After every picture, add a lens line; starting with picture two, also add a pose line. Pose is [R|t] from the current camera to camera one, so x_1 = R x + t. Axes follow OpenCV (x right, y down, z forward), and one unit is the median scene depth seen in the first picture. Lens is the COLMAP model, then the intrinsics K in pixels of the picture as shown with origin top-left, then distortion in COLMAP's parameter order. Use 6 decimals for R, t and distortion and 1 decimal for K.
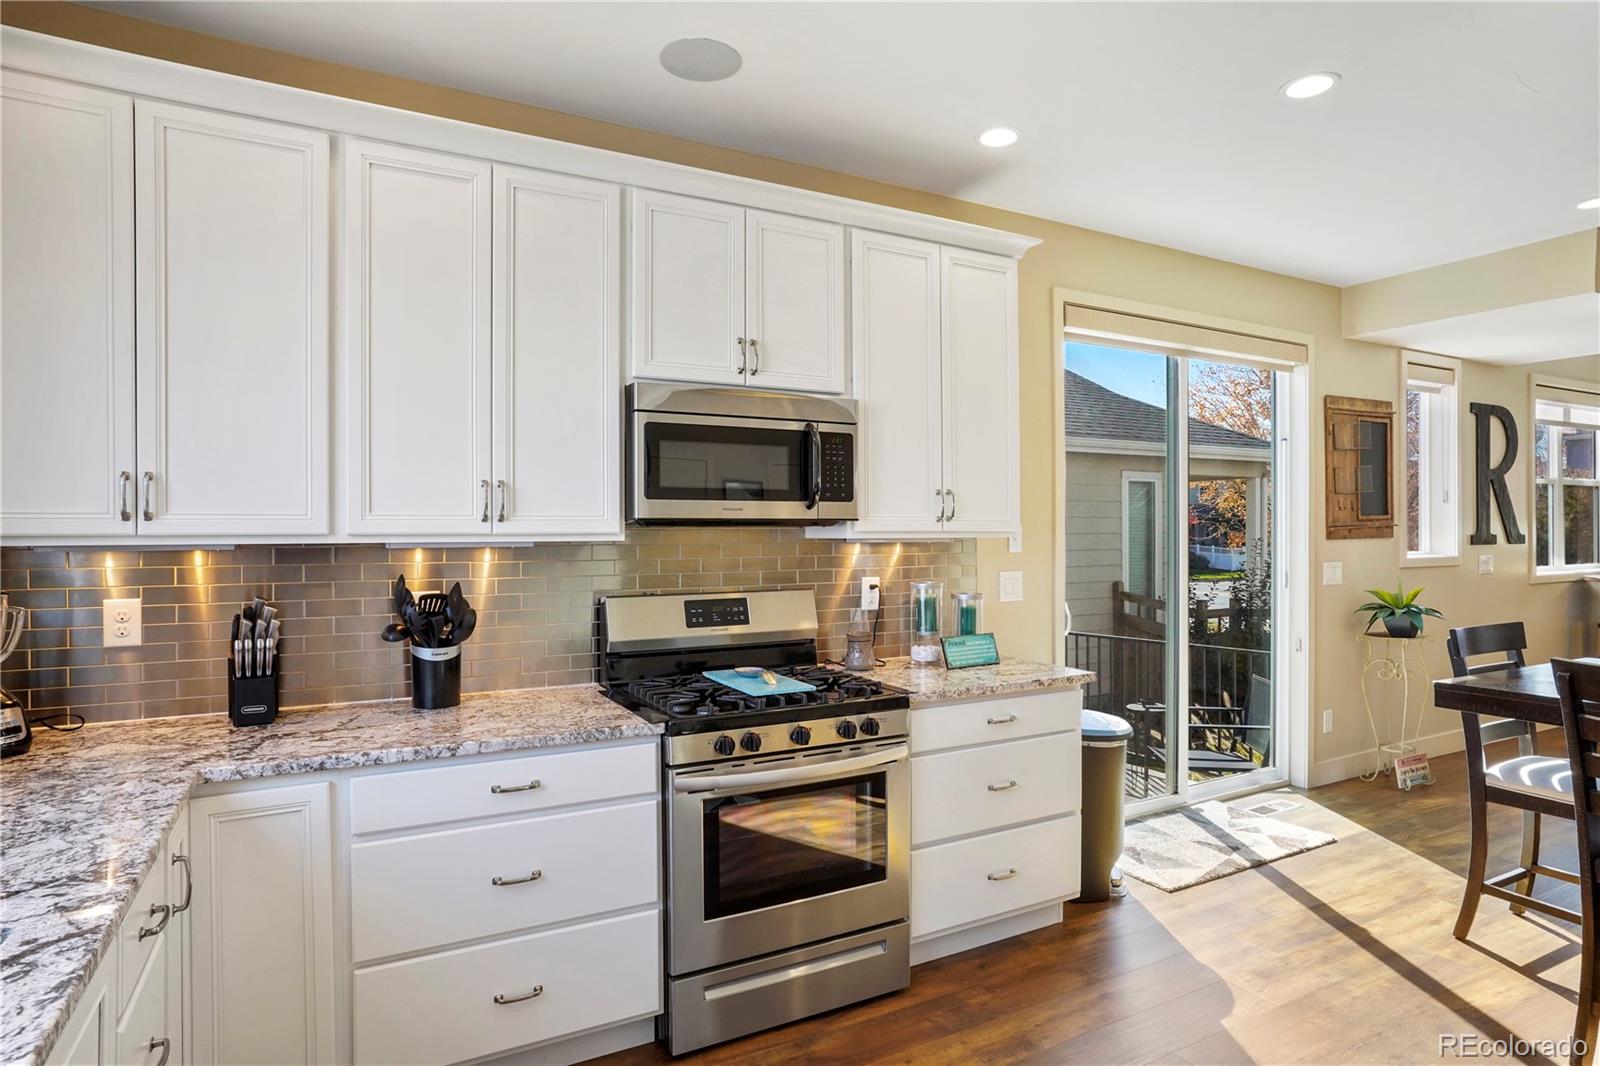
lens RADIAL K [[898.1, 0, 831.2], [0, 898.1, 531.1], [0, 0, 1]] dist [-0.038824, 0.016848]
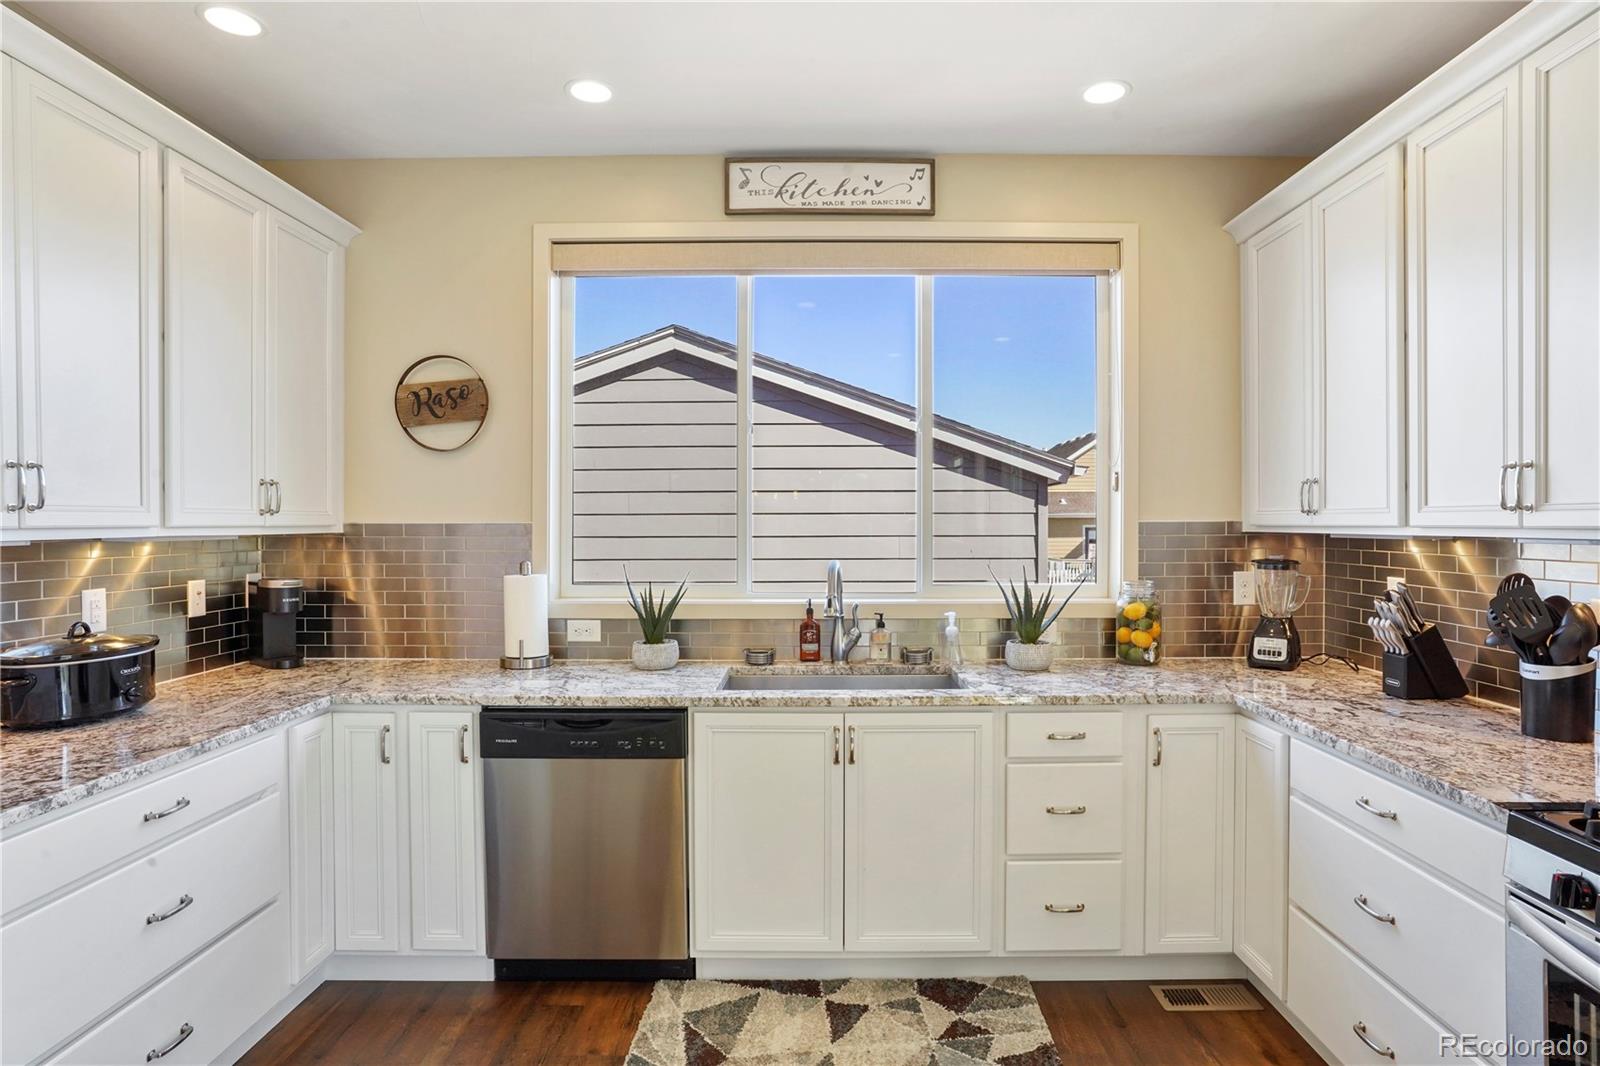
lens RADIAL K [[872.5, 0, 813.3], [0, 872.5, 527.9], [0, 0, 1]] dist [-0.058981, 0.029114]
pose [[-0.489513, 0.010557, -0.871932, 0.511514], [0.003661, 0.999943, 0.010052, -0.005233], [0.871988, 0.001729, -0.489524, 0.701621]]
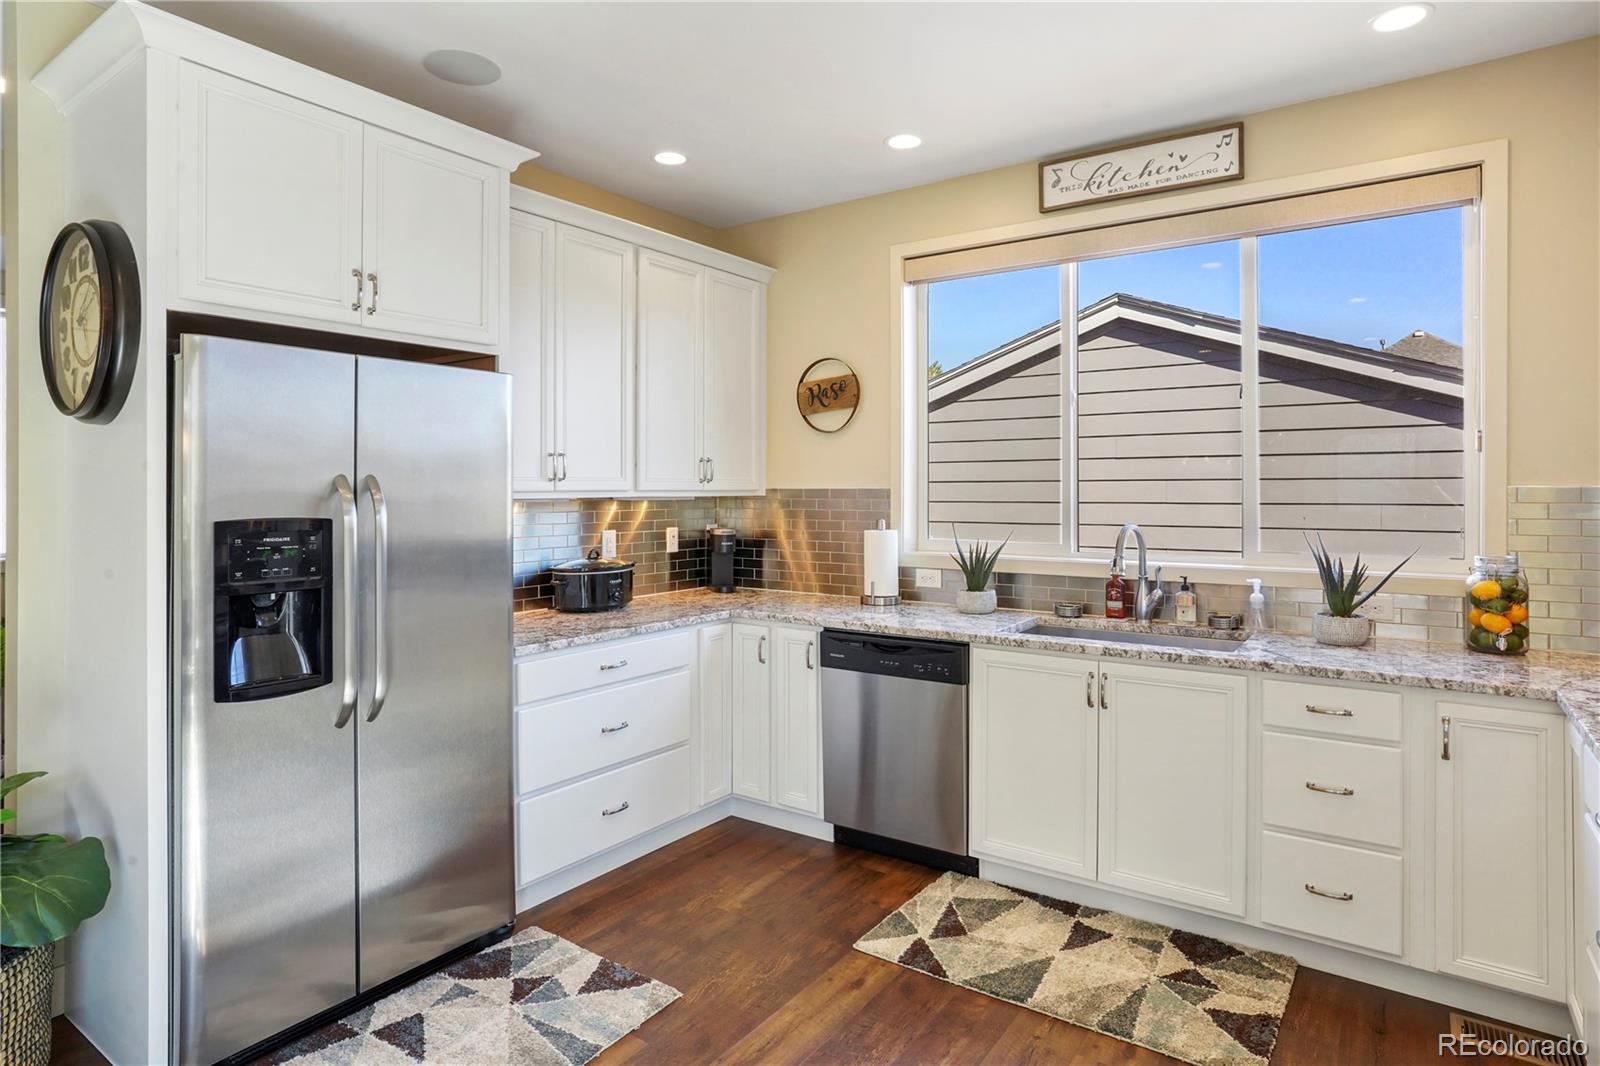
lens RADIAL K [[872.5, 0, 797.8], [0, 872.5, 481.3], [0, 0, 1]] dist [-0.058981, 0.029114]
pose [[-0.902004, 0.000781, -0.431727, 0.445487], [0.004352, 0.999964, -0.007284, -0.003546], [0.431705, -0.008449, -0.901975, 1.026625]]
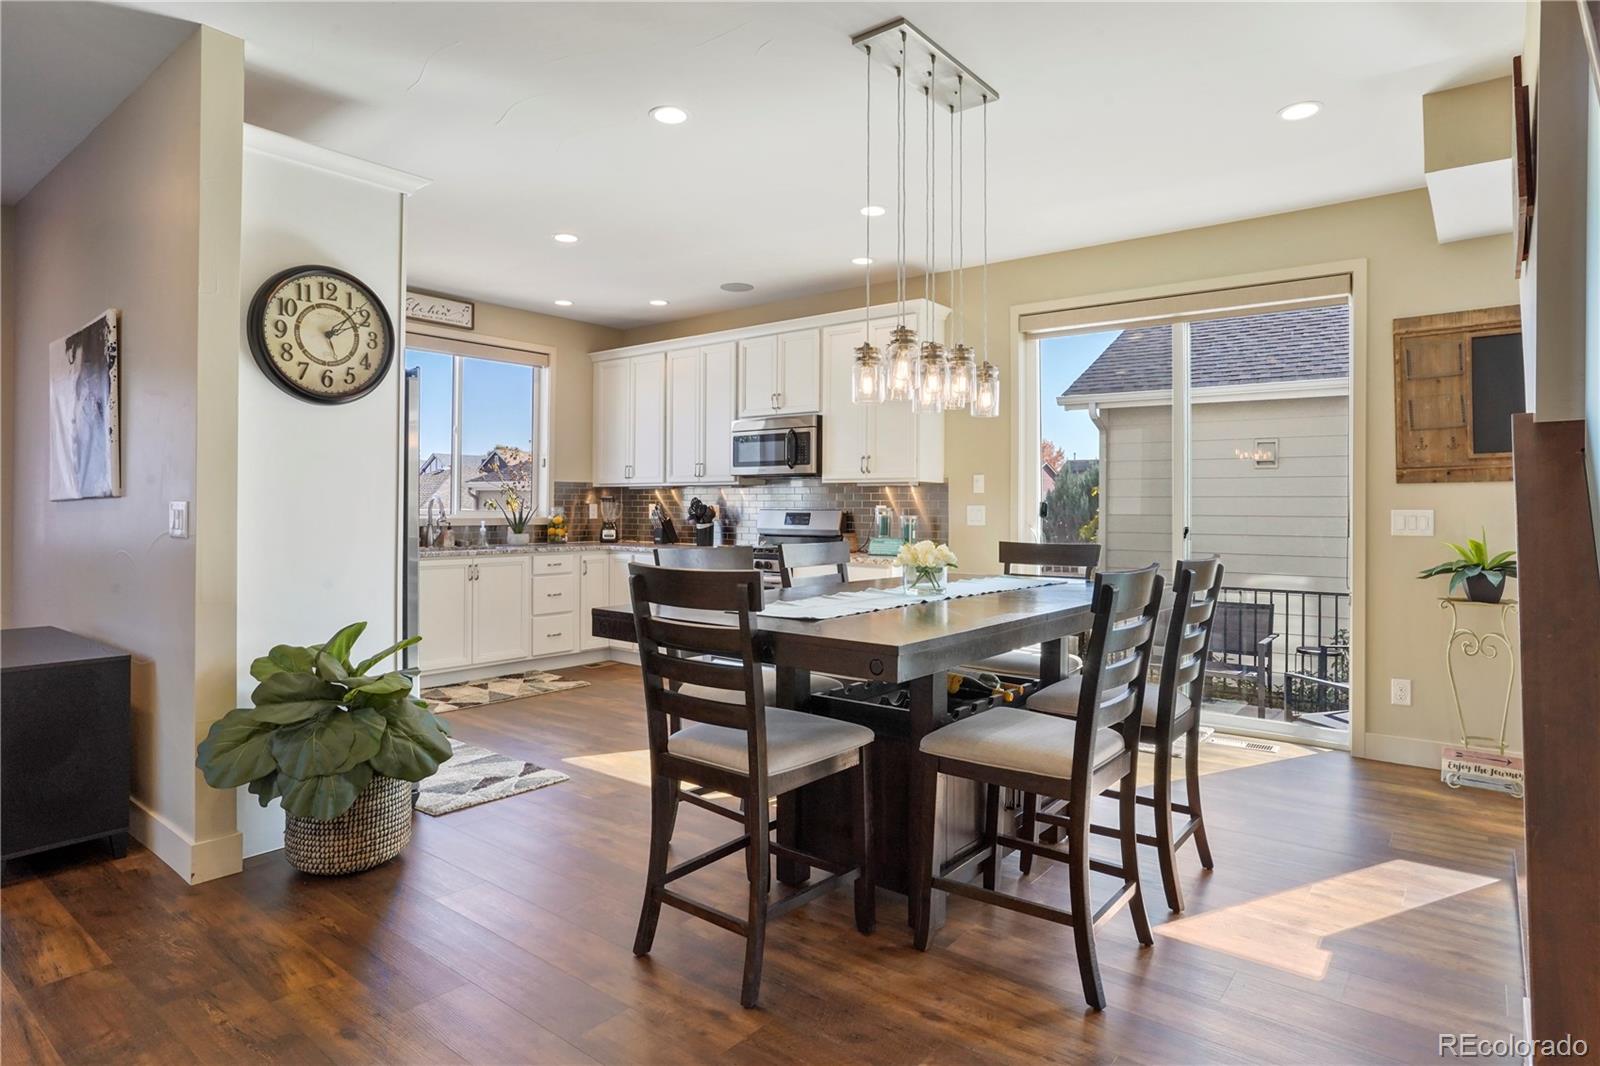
lens RADIAL K [[872.5, 0, 809.5], [0, 872.5, 496.9], [0, 0, 1]] dist [-0.058981, 0.029114]
pose [[0.387565, -0.003377, -0.921836, 1.913456], [-0.005944, 0.999963, -0.006163, 0.055194], [0.921823, 0.007868, 0.387531, 0.232290]]
